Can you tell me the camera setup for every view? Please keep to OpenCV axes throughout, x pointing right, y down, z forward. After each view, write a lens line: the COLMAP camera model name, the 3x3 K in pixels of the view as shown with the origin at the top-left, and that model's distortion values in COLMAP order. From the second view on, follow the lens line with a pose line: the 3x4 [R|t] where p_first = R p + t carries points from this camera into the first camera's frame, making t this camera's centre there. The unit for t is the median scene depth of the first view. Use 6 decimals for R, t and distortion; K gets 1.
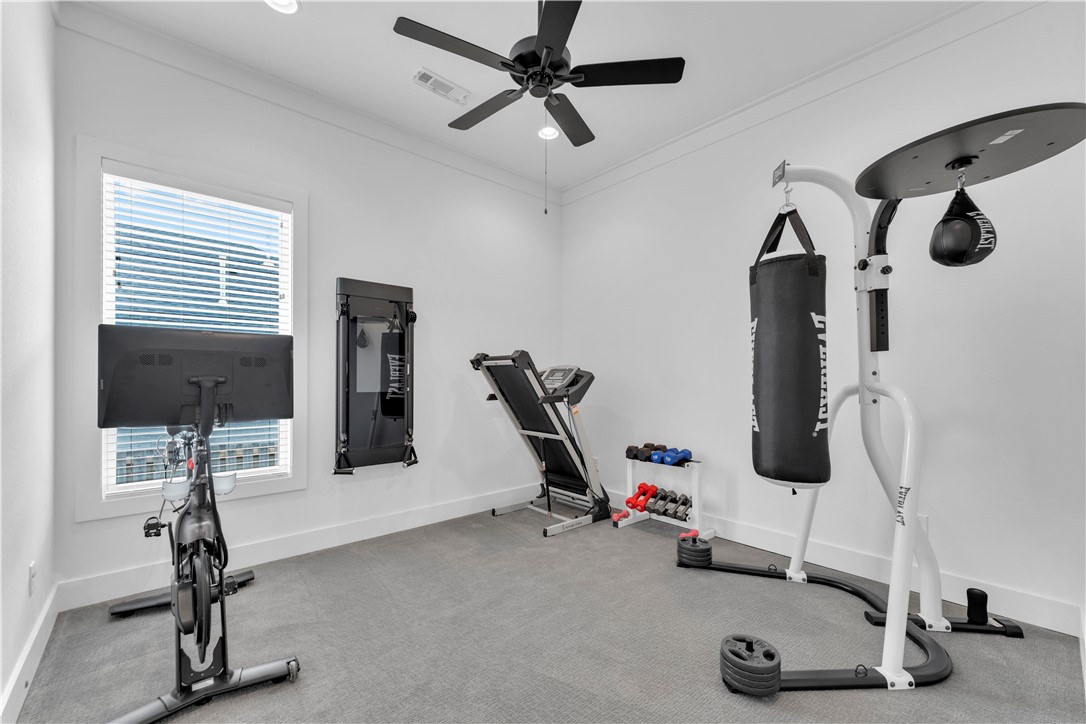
lens RADIAL K [[441.9, 0, 545.8], [0, 441.9, 380.0], [0, 0, 1]] dist [0.000519, 0.000023]
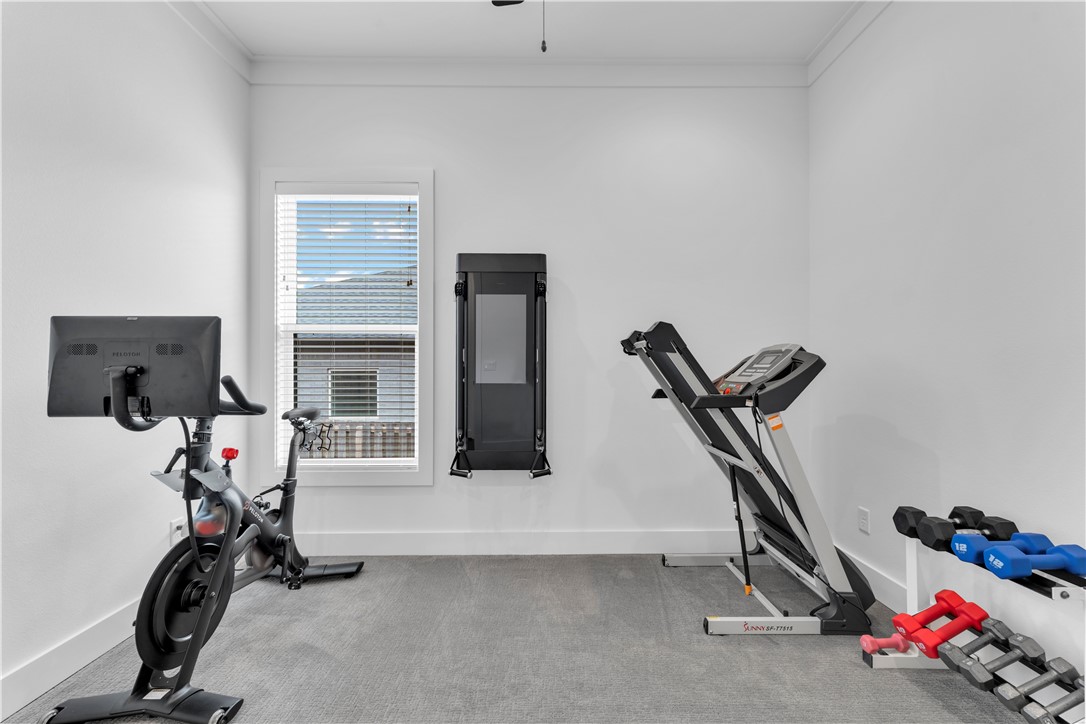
lens RADIAL K [[442.2, 0, 547.7], [0, 442.2, 366.0], [0, 0, 1]] dist [0.000716, -0.000302]
pose [[0.753880, -0.003961, -0.657000, 0.220081], [0.000528, 0.999985, -0.005422, -0.001056], [0.657011, 0.003740, 0.753871, 0.391326]]
